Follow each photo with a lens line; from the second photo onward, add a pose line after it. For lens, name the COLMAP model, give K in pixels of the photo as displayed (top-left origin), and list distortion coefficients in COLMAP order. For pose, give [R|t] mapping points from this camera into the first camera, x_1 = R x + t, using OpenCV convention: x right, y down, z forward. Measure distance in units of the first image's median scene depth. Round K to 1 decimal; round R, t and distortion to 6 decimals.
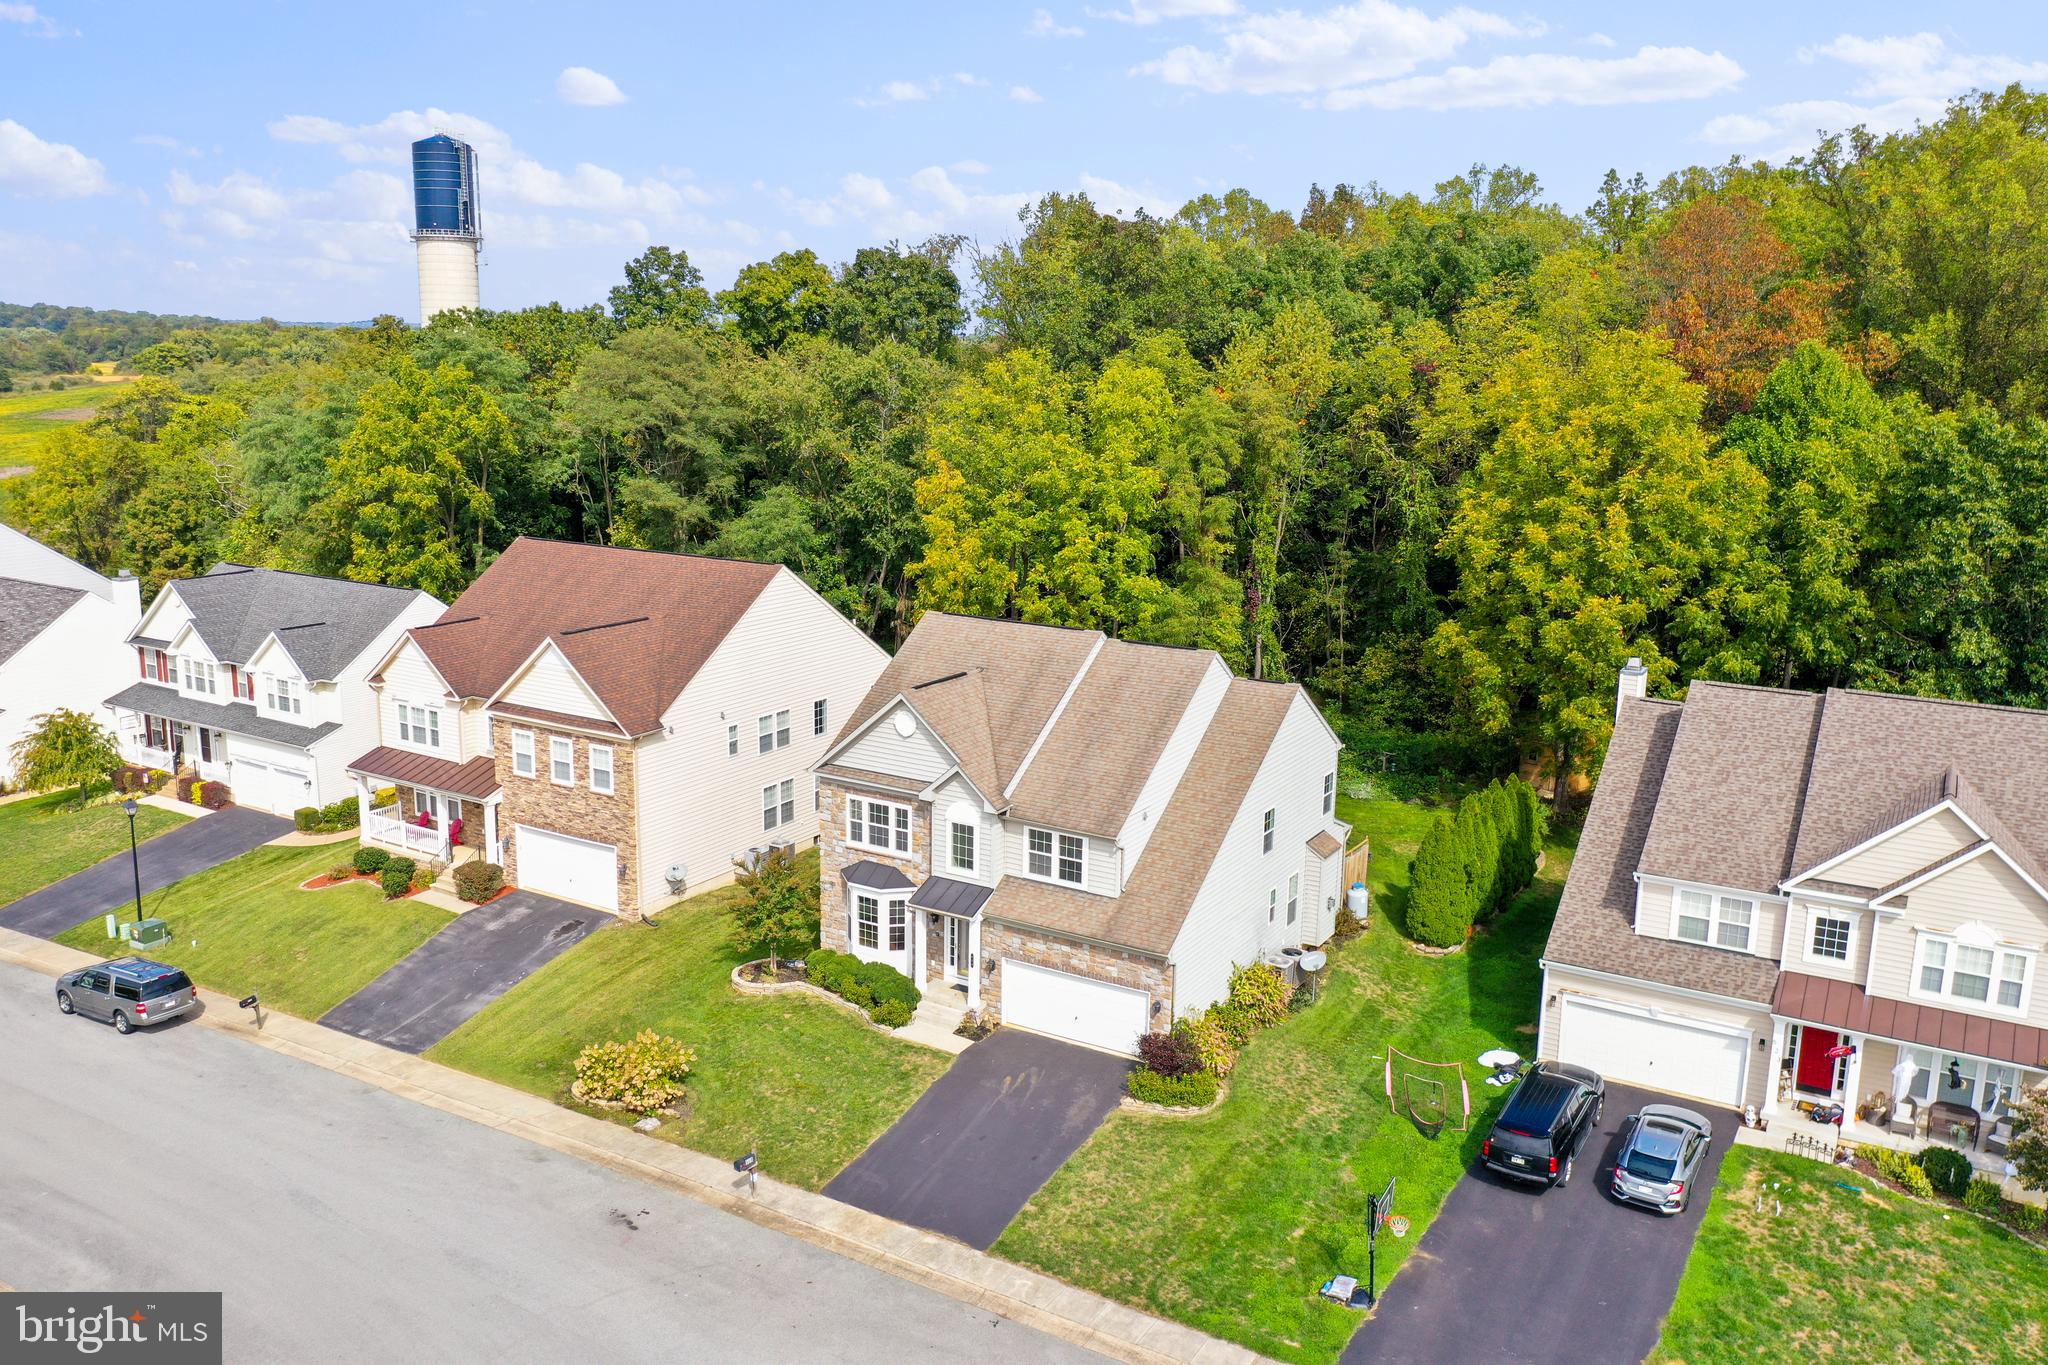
lens RADIAL K [[1609.2, 0, 990.3], [0, 1609.2, 683.6], [0, 0, 1]] dist [-0.004044, -0.002440]
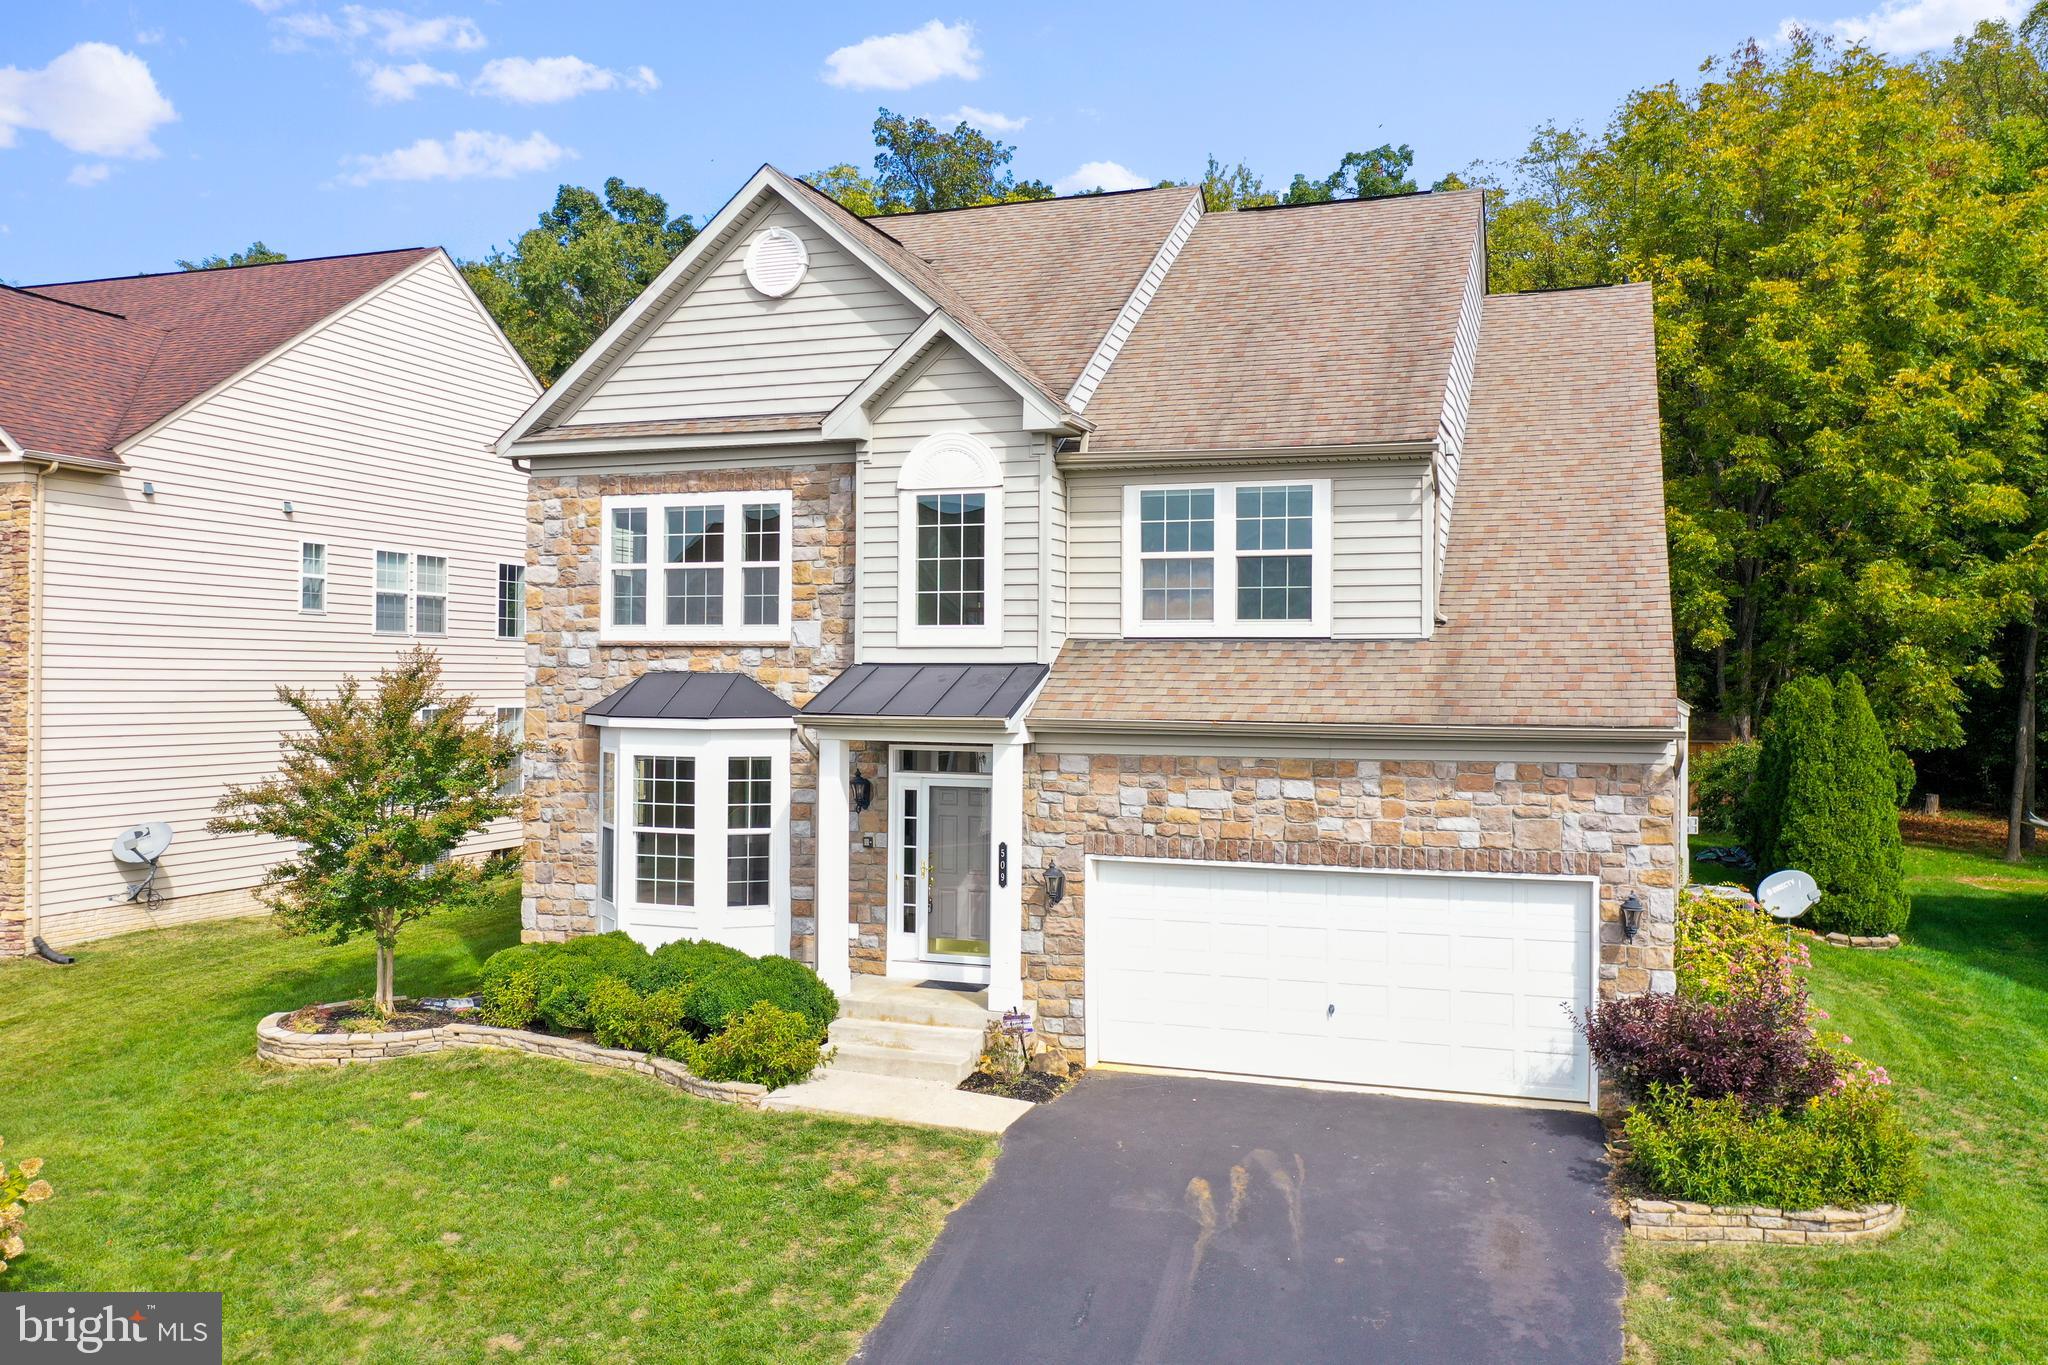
lens RADIAL K [[1630.0, 0, 1011.3], [0, 1630.0, 669.8], [0, 0, 1]] dist [-0.003711, -0.003188]
pose [[0.977756, -0.001511, 0.209741, -0.077303], [0.045519, 0.977671, -0.205154, 0.193162], [-0.204747, 0.210138, 0.955992, 0.635763]]
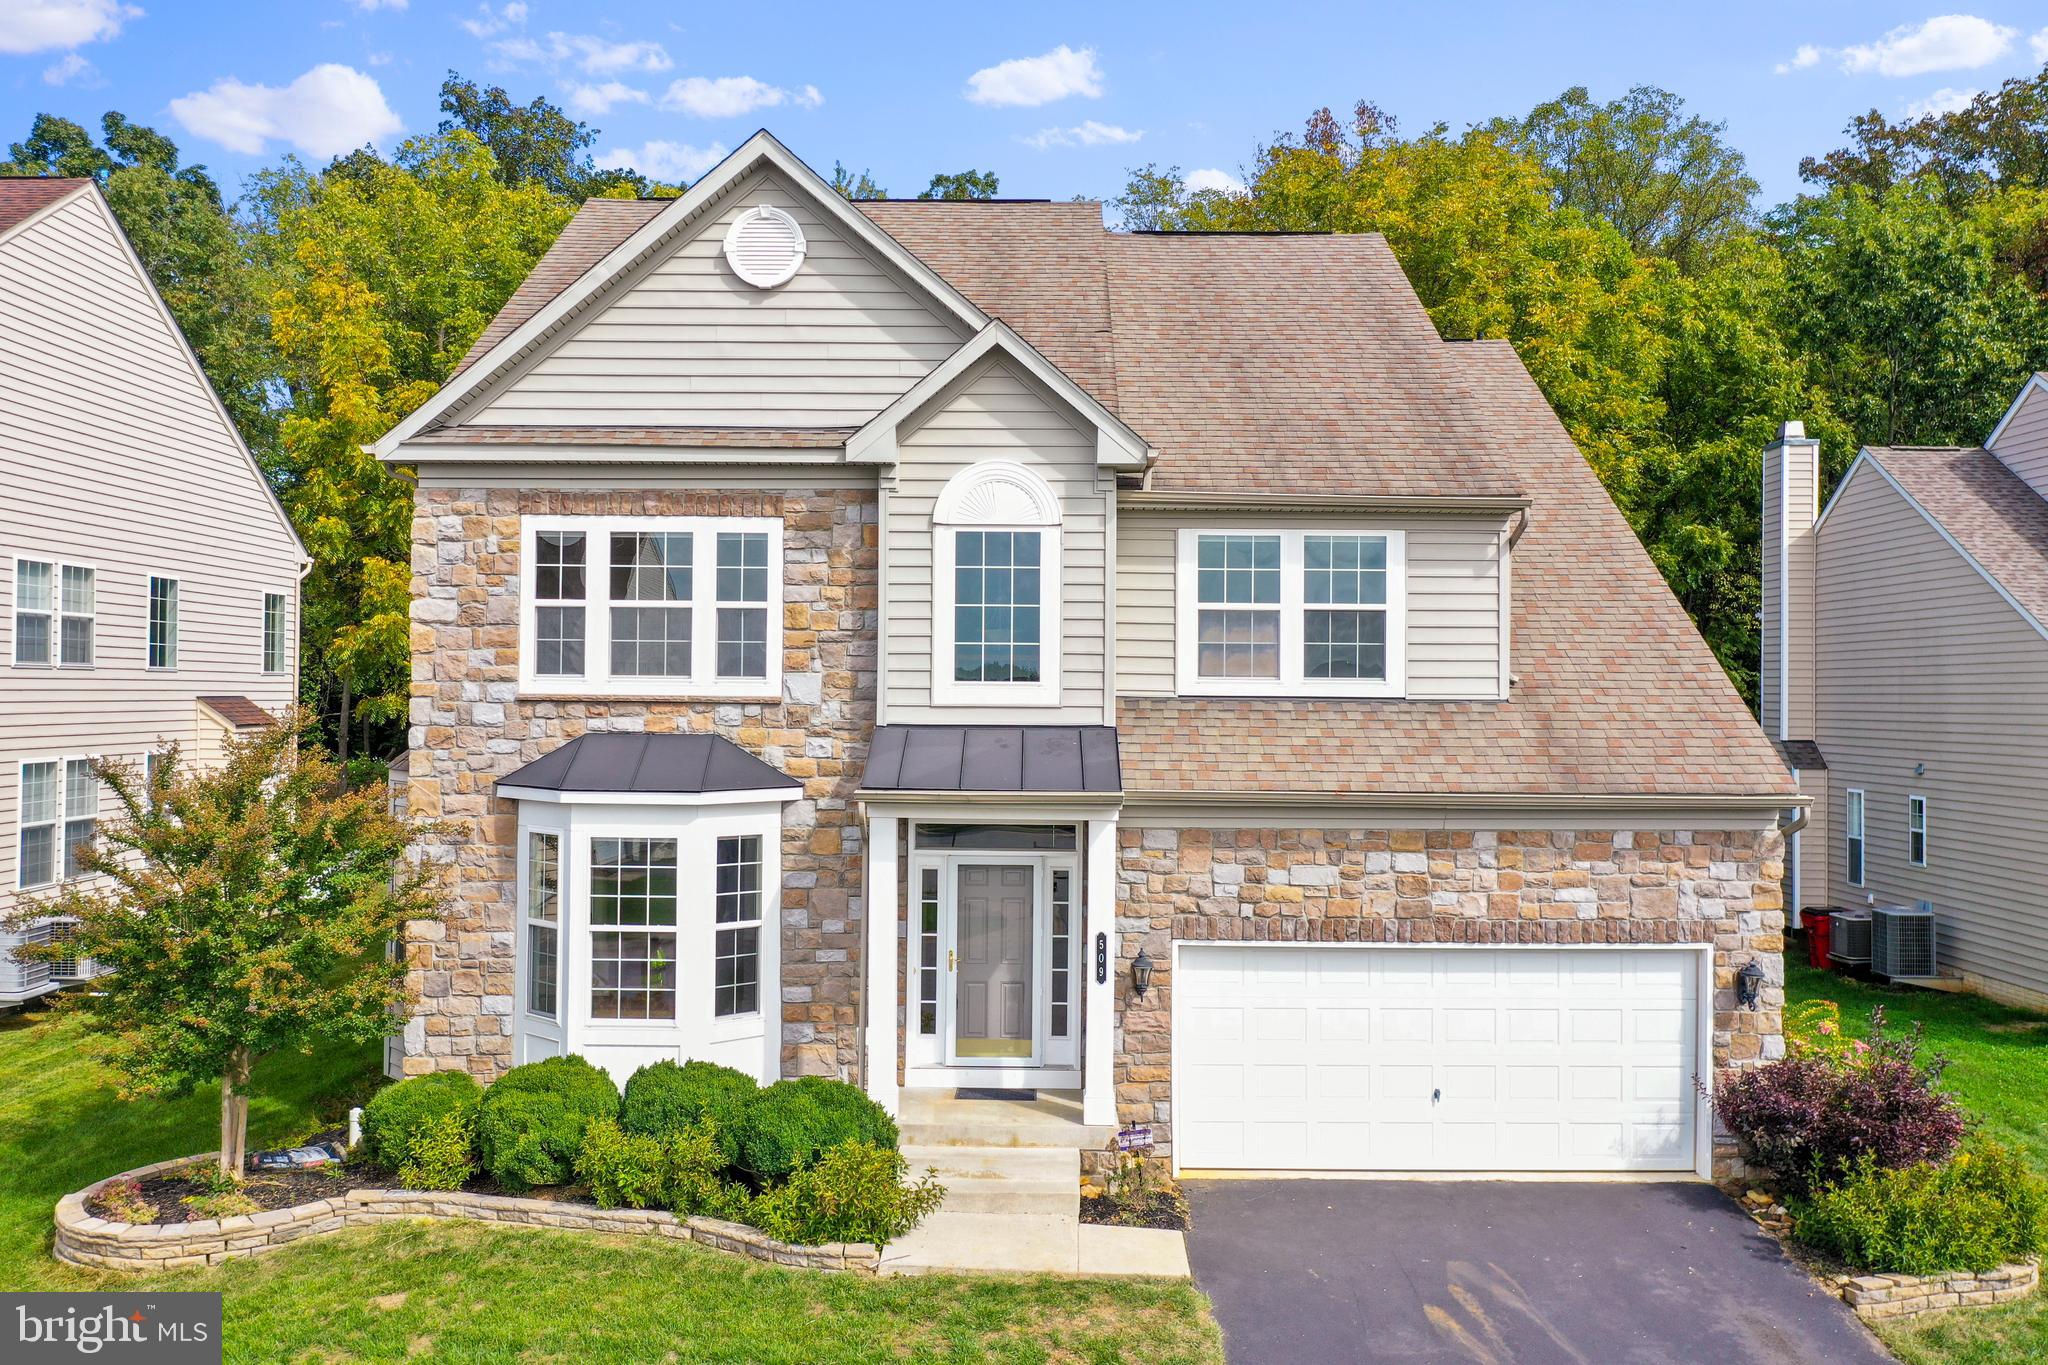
lens RADIAL K [[1630.0, 0, 1011.3], [0, 1630.0, 669.8], [0, 0, 1]] dist [-0.003711, -0.003188]
pose [[0.852786, 0.004725, 0.522240, -0.174208], [0.107518, 0.976951, -0.184409, 0.166050], [-0.511074, 0.213411, 0.832622, 0.714229]]
